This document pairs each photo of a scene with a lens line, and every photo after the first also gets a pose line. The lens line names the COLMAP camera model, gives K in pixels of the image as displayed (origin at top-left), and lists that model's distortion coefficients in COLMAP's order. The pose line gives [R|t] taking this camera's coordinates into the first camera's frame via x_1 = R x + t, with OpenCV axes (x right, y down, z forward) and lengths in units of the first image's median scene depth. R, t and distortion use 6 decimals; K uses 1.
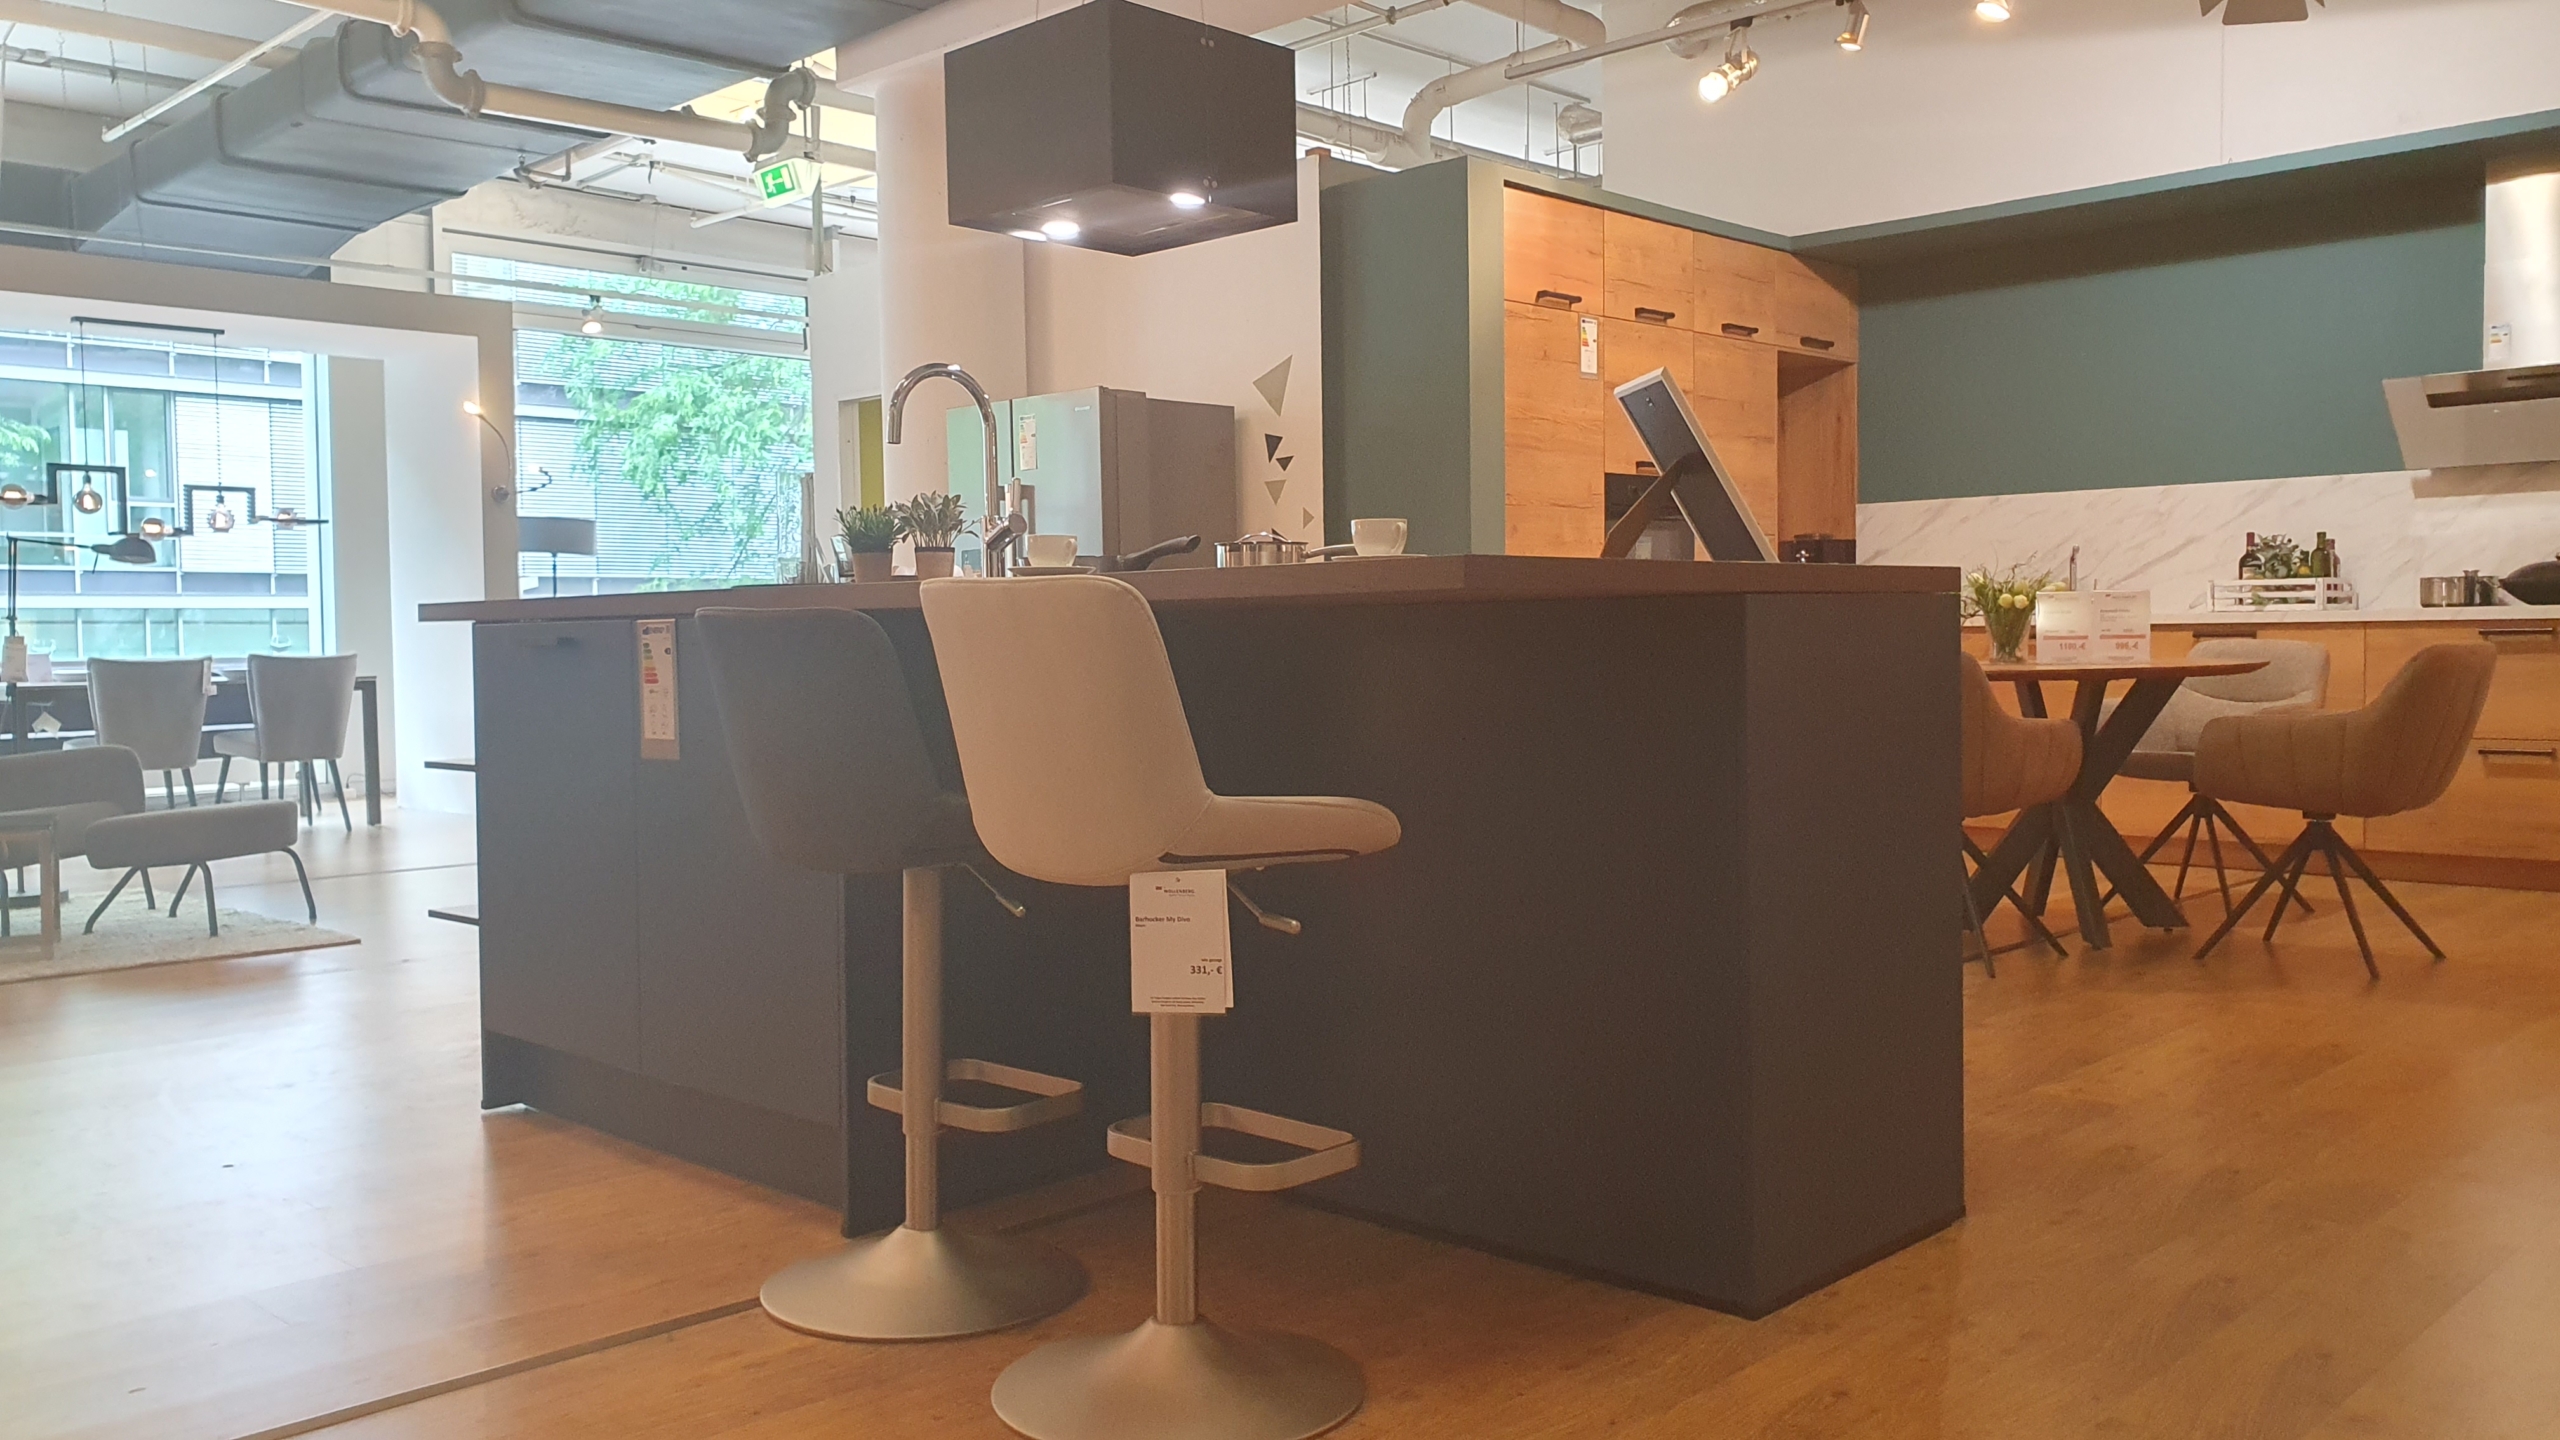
lens RADIAL K [[1971.1, 0, 1280.0], [0, 1971.1, 720.0], [0, 0, 1]] dist [0.007520, 0.005217]
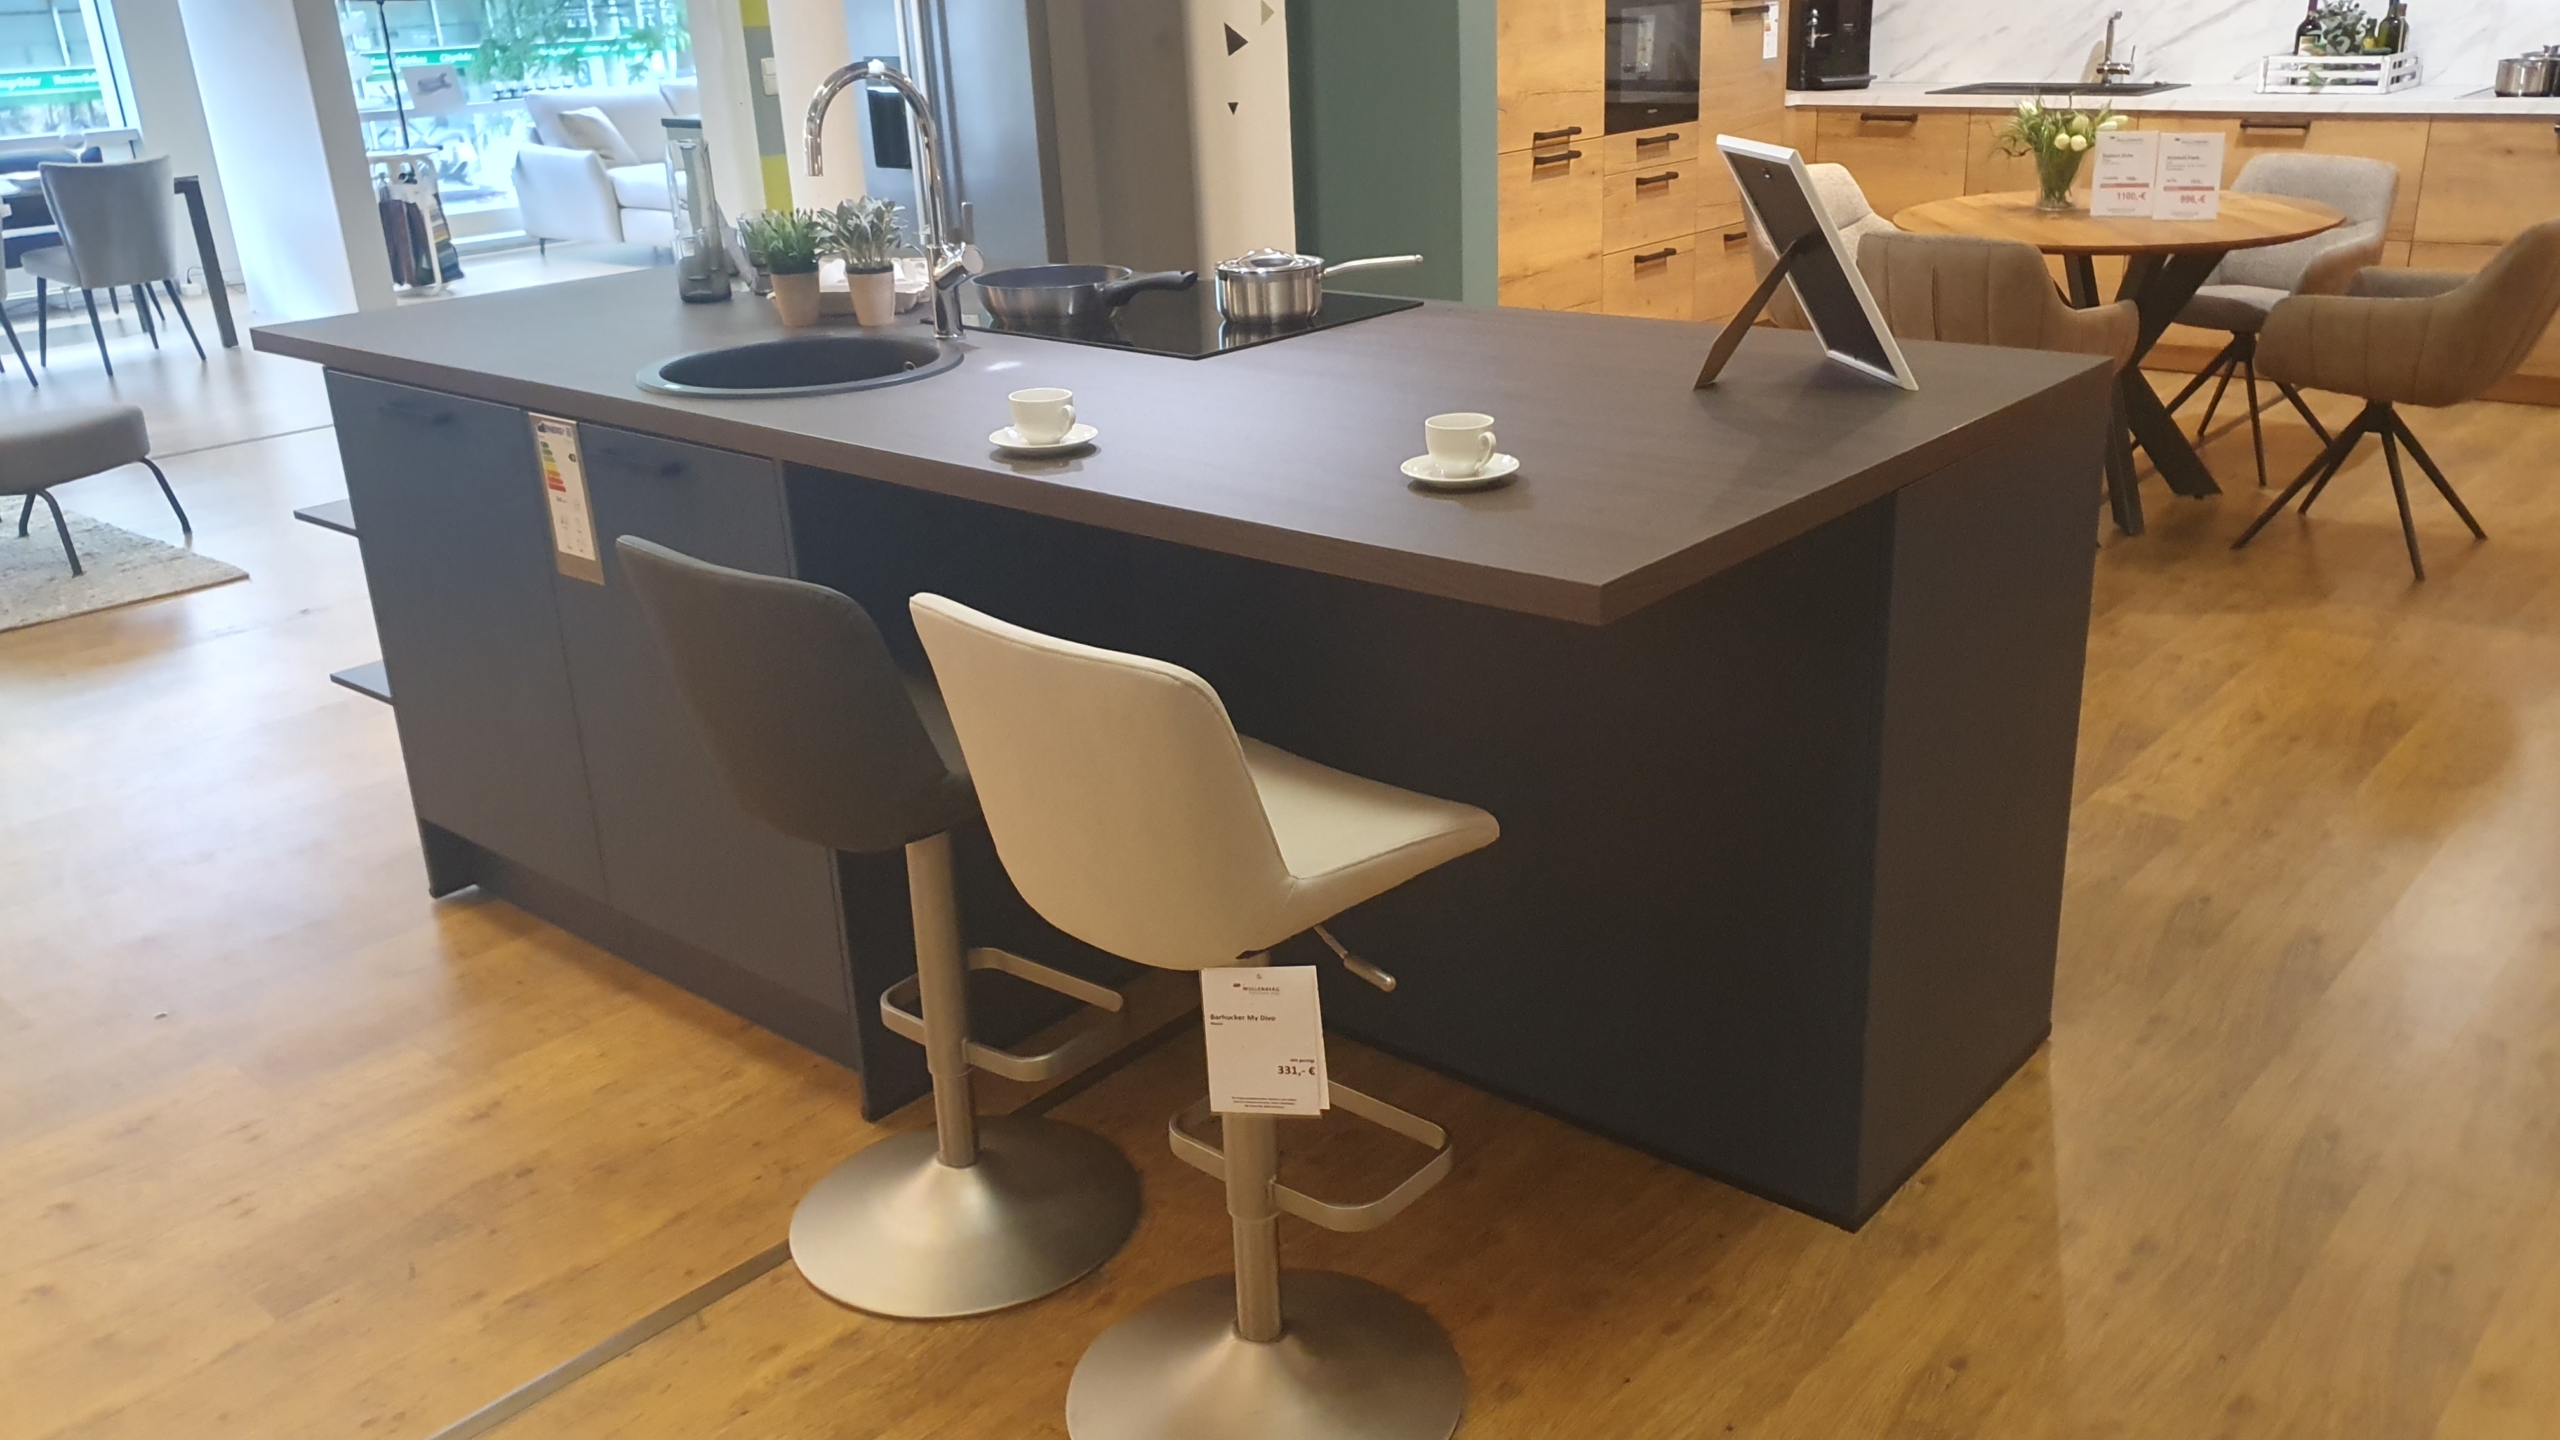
lens RADIAL K [[1982.0, 0, 1347.6], [0, 1982.0, 717.3], [0, 0, 1]] dist [0.014671, 0.029148]
pose [[0.997222, -0.046172, 0.058448, -0.034951], [0.025327, 0.948129, 0.316877, -0.175051], [-0.070047, -0.314516, 0.946664, 0.135378]]
